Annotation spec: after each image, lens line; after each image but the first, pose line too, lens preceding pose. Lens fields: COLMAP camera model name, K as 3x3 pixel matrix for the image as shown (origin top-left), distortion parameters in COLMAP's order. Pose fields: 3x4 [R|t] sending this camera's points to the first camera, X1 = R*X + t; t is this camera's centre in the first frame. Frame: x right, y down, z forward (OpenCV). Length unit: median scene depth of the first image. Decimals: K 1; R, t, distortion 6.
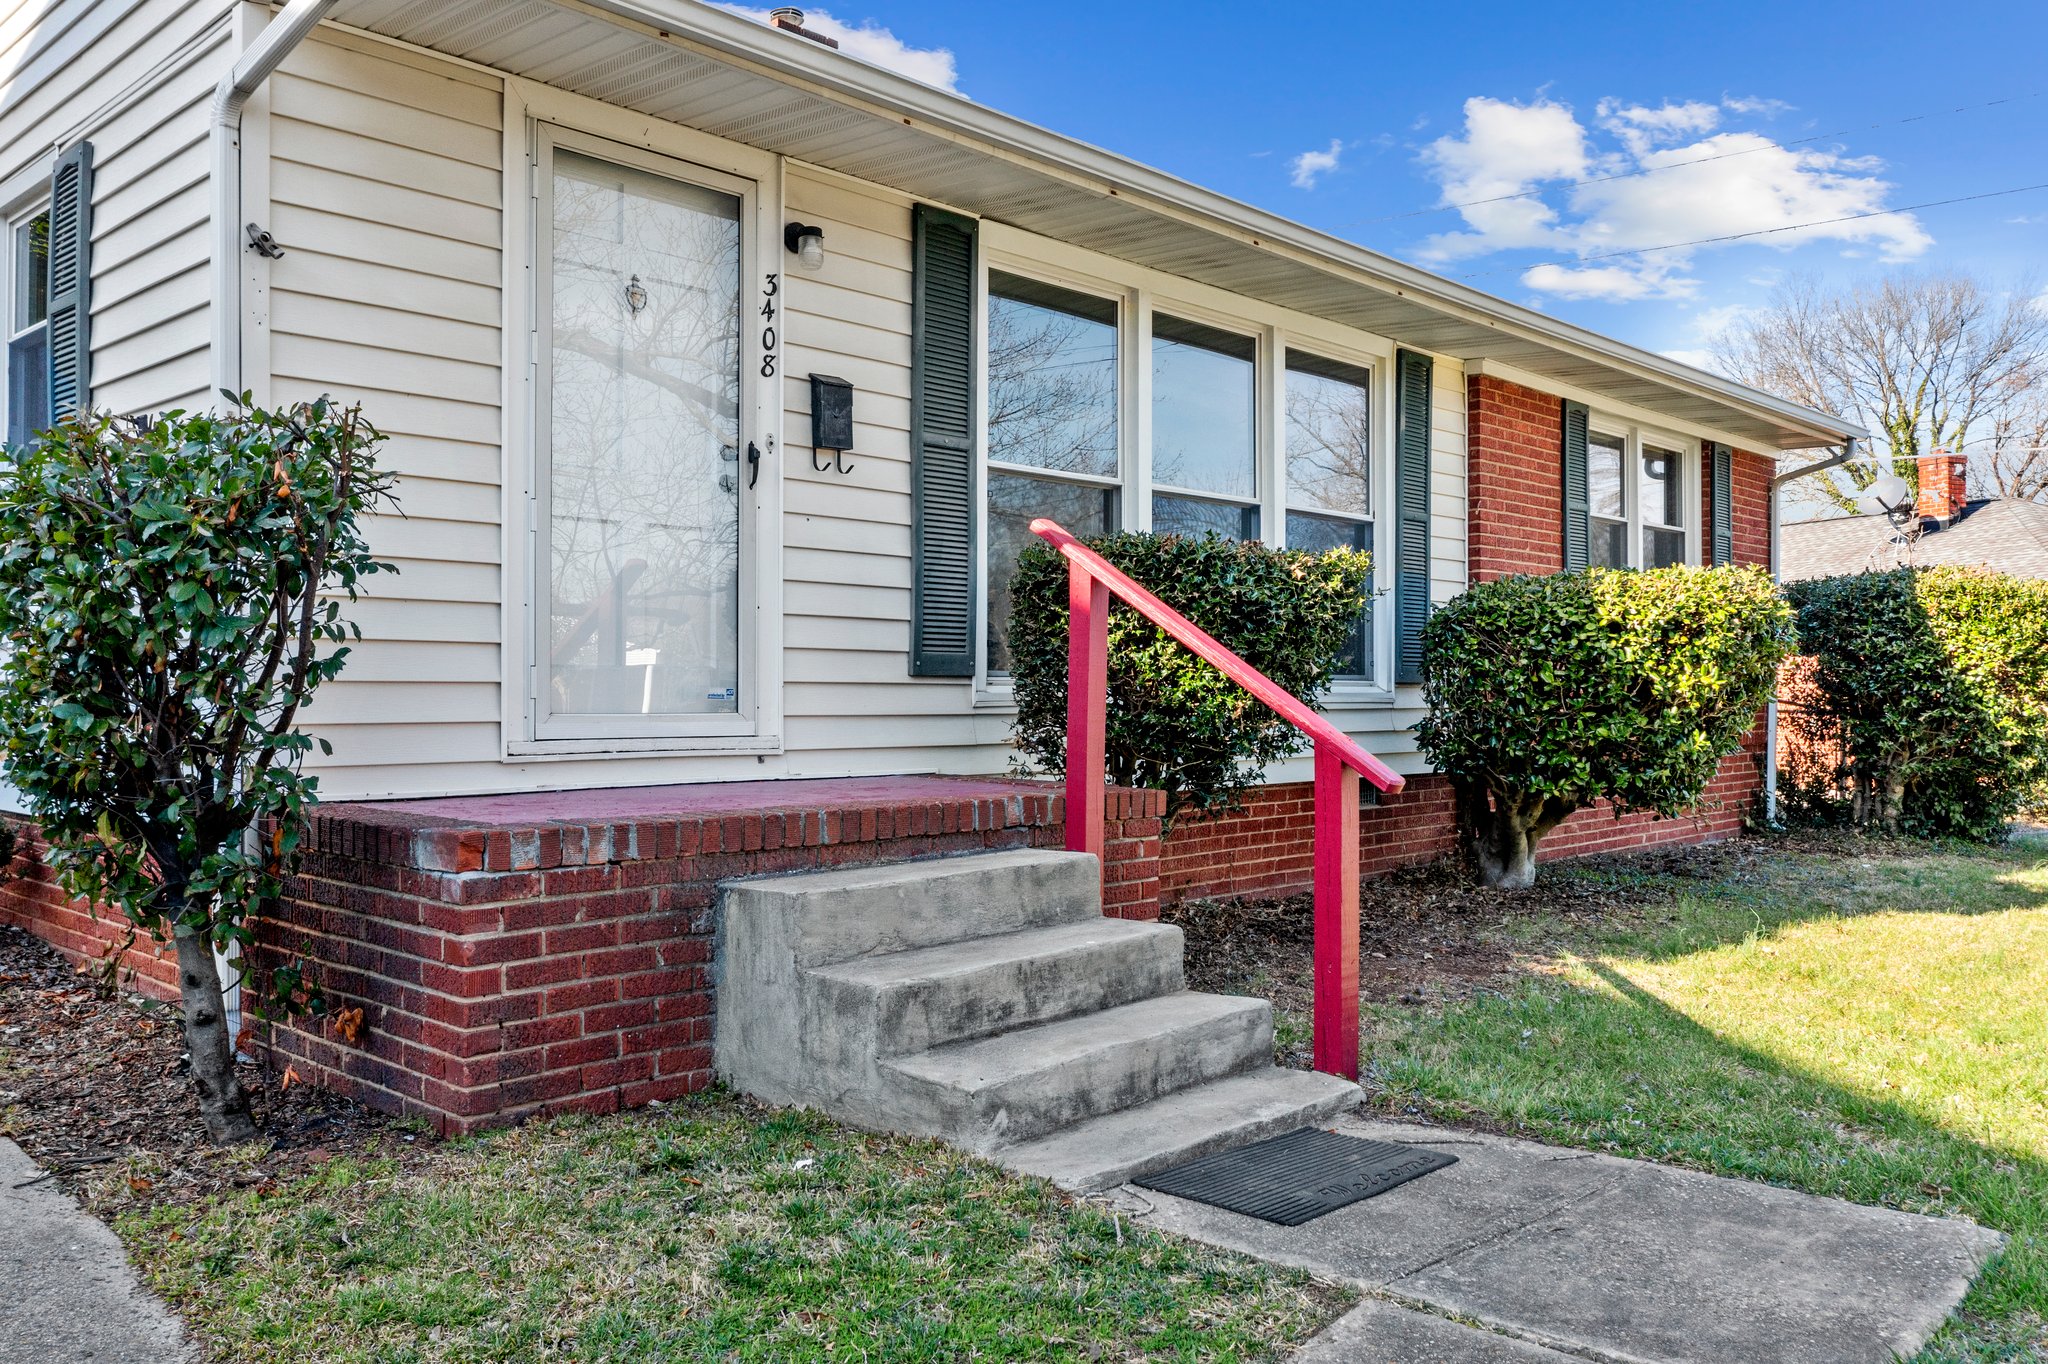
lens RADIAL K [[1626.8, 0, 1023.8], [0, 1626.8, 660.4], [0, 0, 1]] dist [-0.023262, 0.031047]
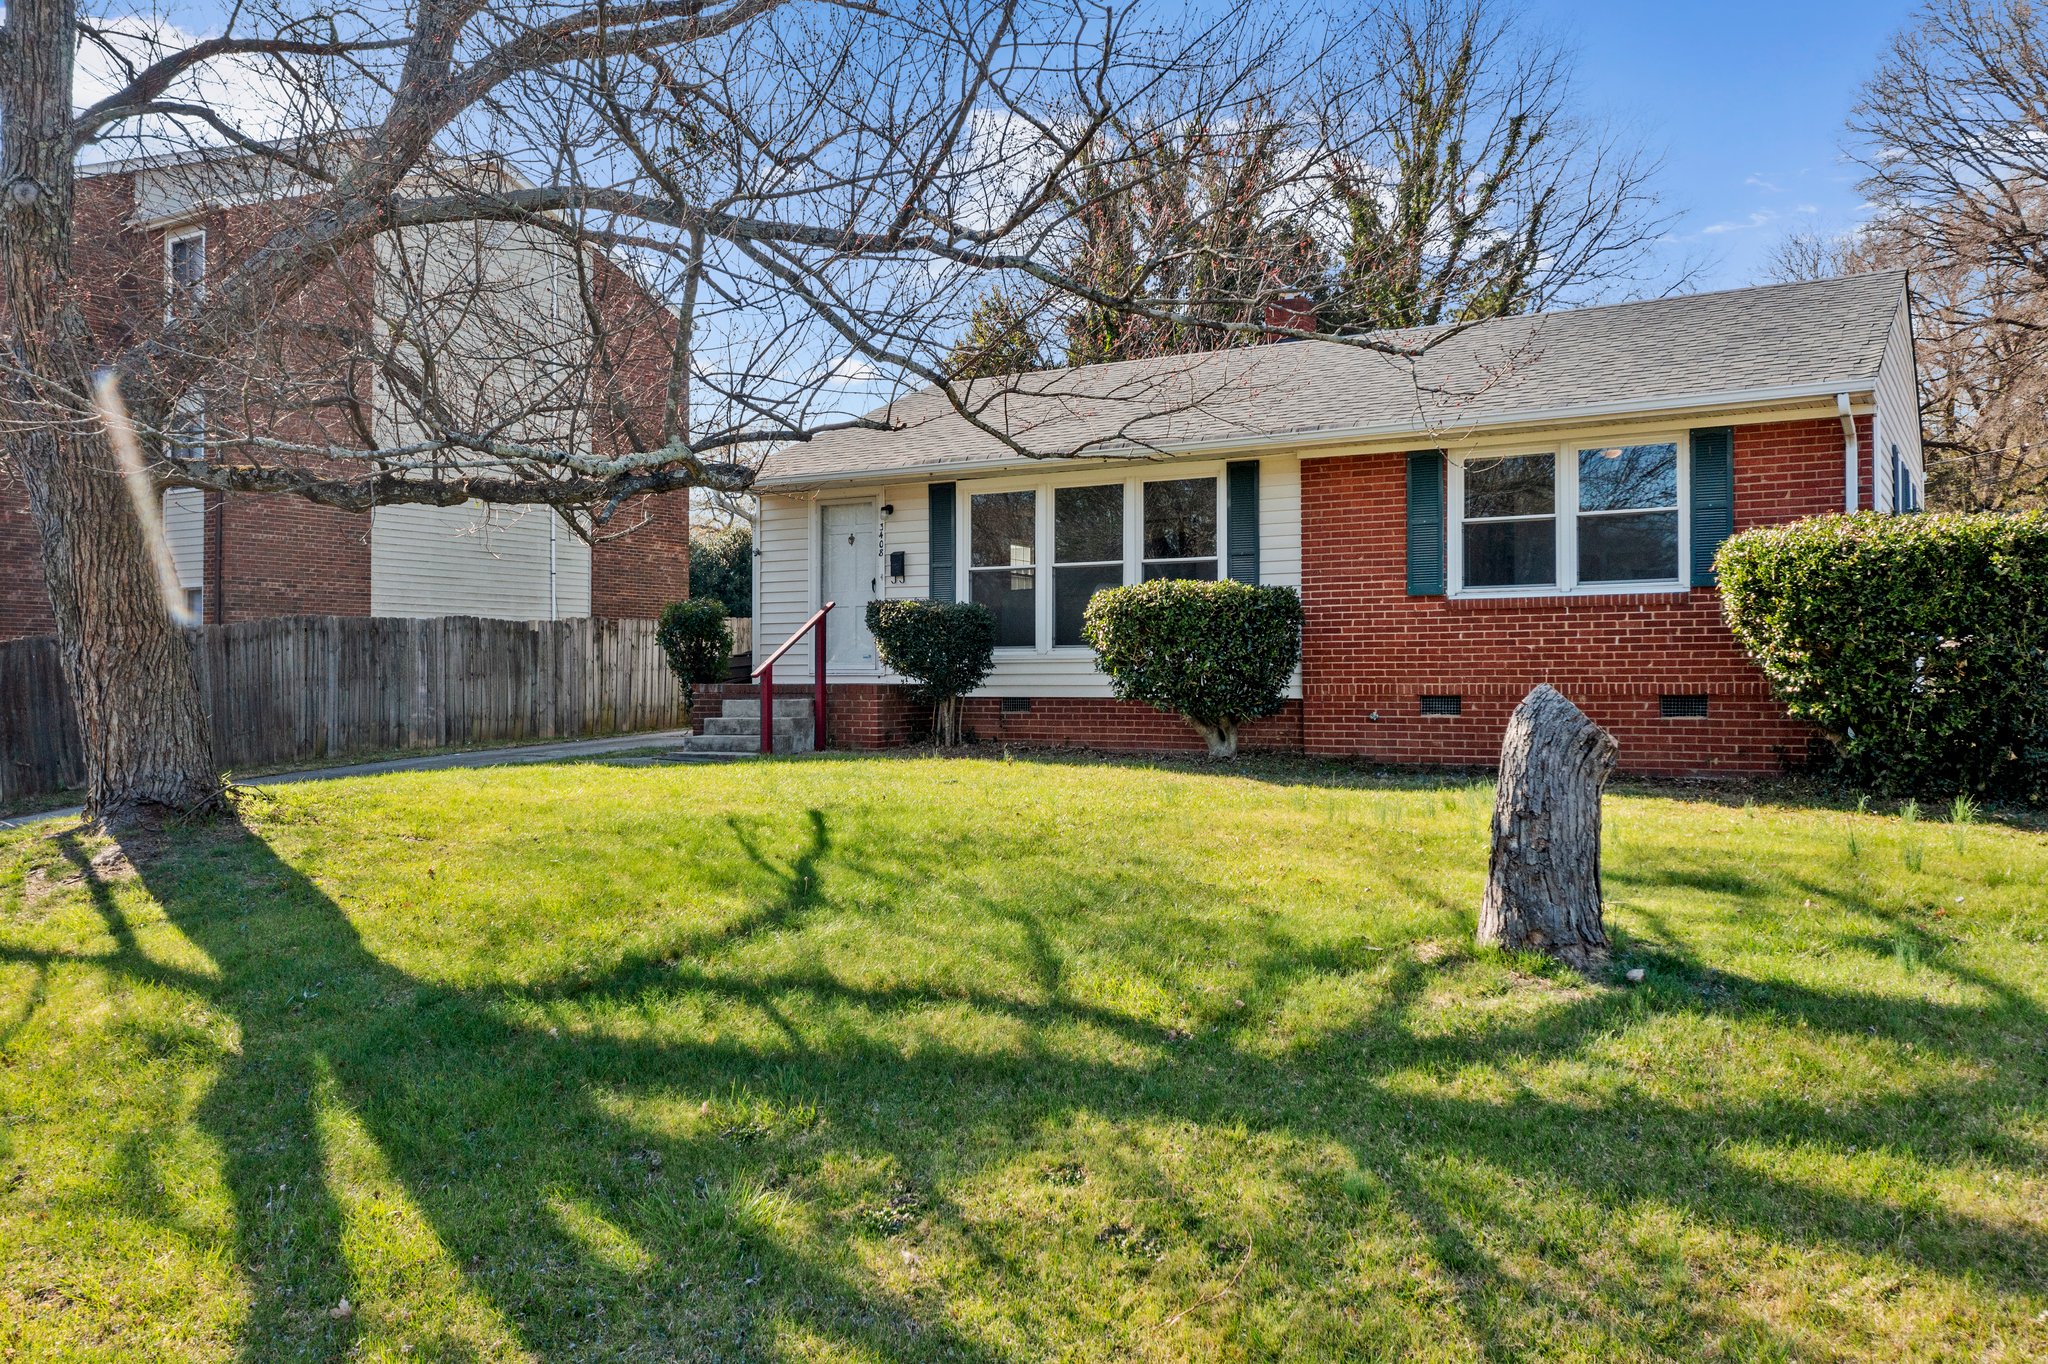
lens RADIAL K [[1626.8, 0, 1017.2], [0, 1626.8, 649.4], [0, 0, 1]] dist [-0.023262, 0.031047]
pose [[0.199411, -0.024990, -0.979597, 2.998603], [0.015798, 0.999627, -0.022285, 0.081932], [0.979789, -0.011032, 0.199731, 0.625810]]
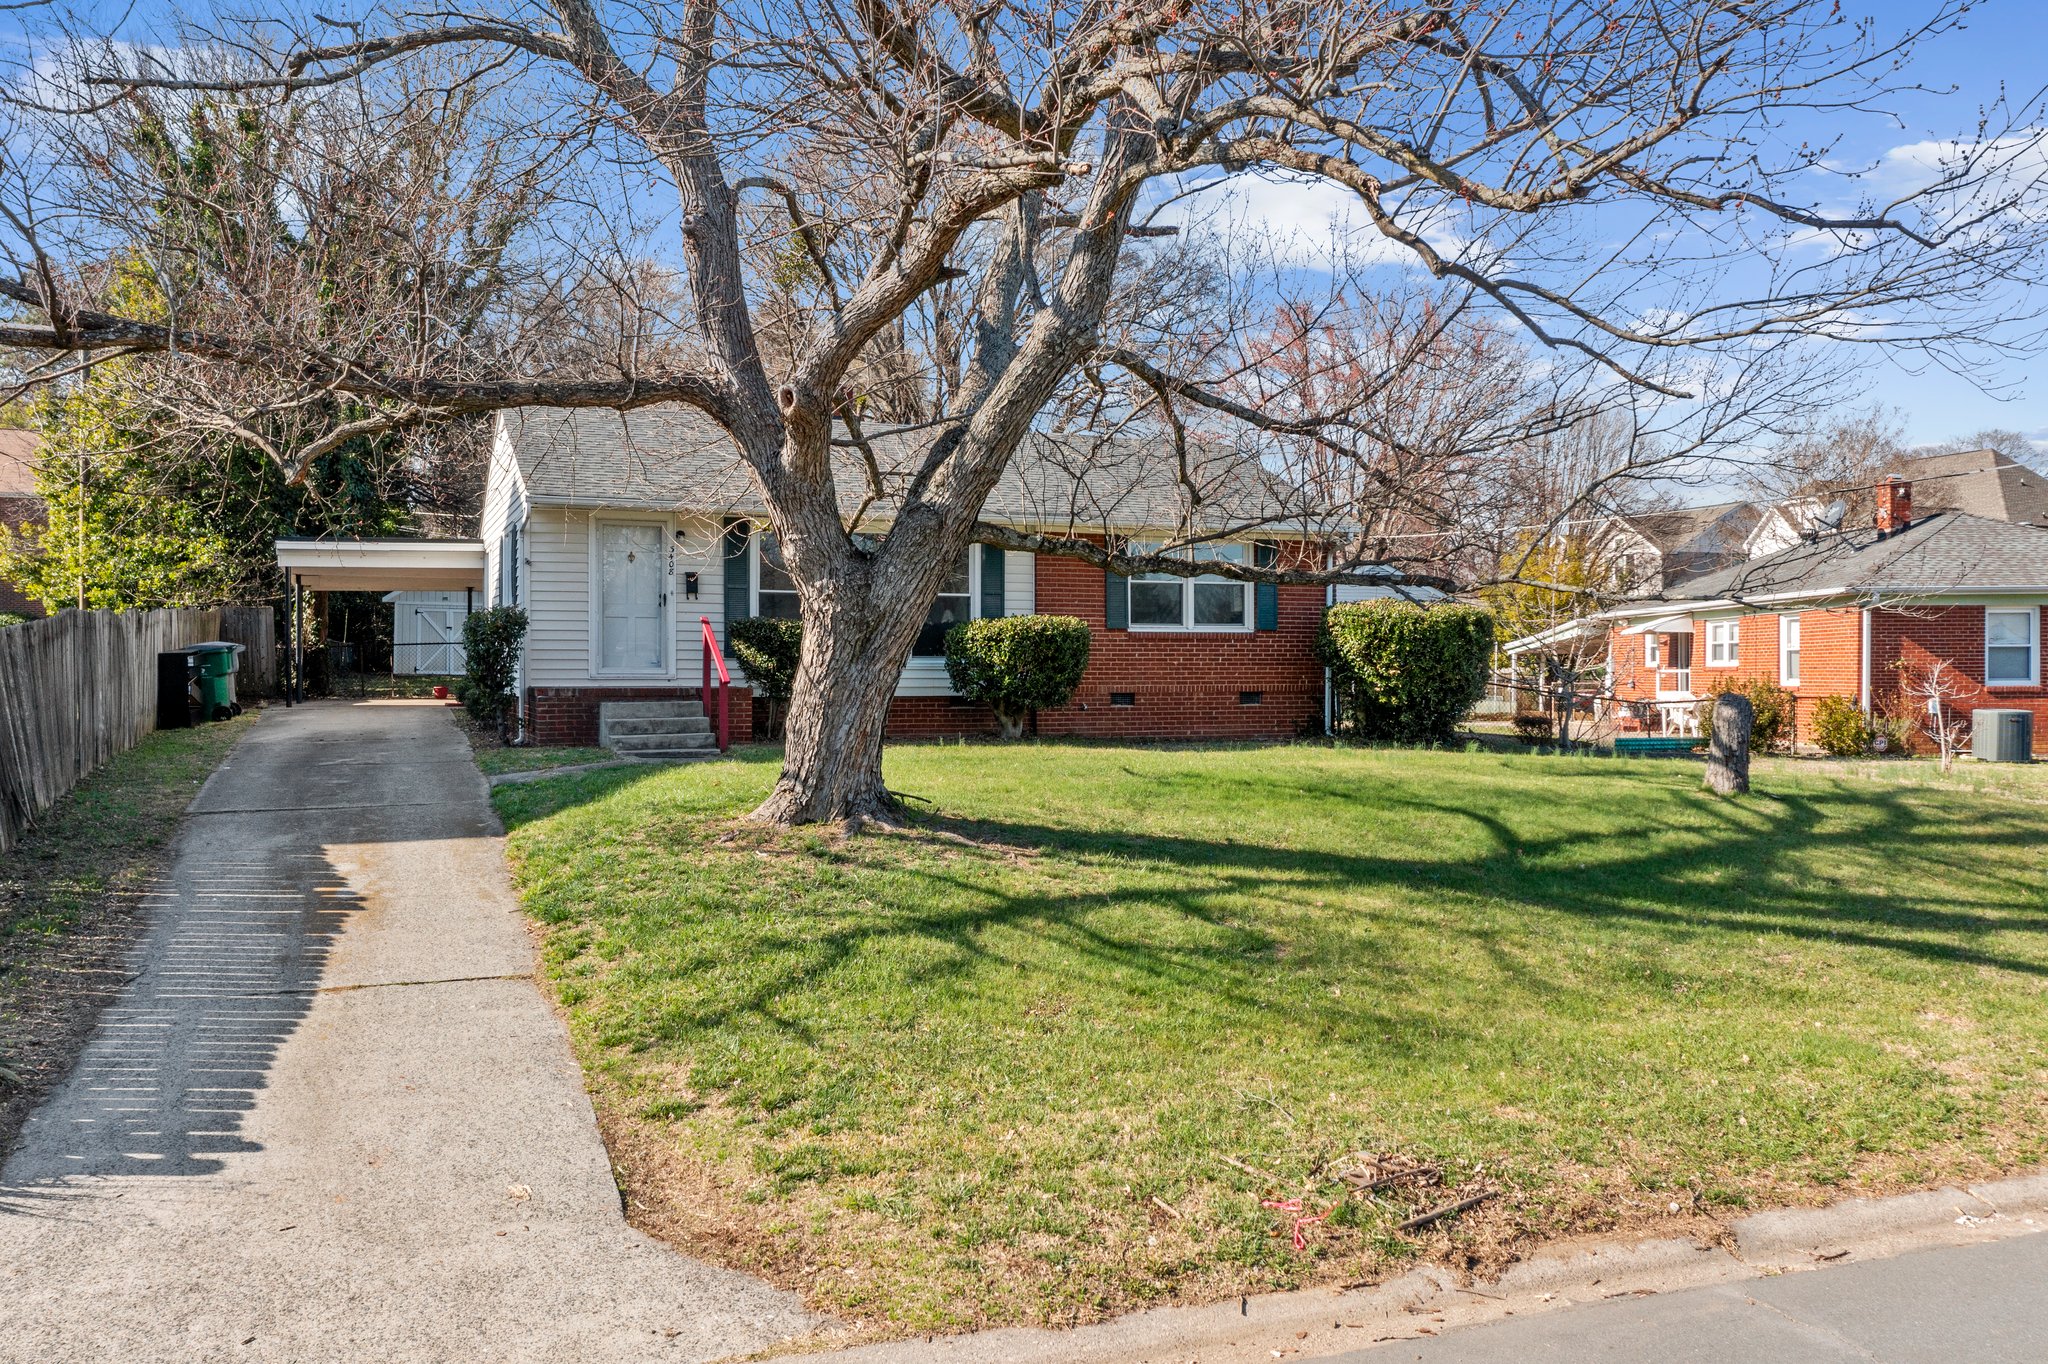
lens RADIAL K [[1626.8, 0, 1028.5], [0, 1626.8, 607.0], [0, 0, 1]] dist [-0.023262, 0.031047]
pose [[0.910477, -0.016639, -0.413225, 2.065434], [0.007803, 0.999704, -0.023062, -0.013187], [0.413486, 0.017773, 0.910337, -1.968735]]
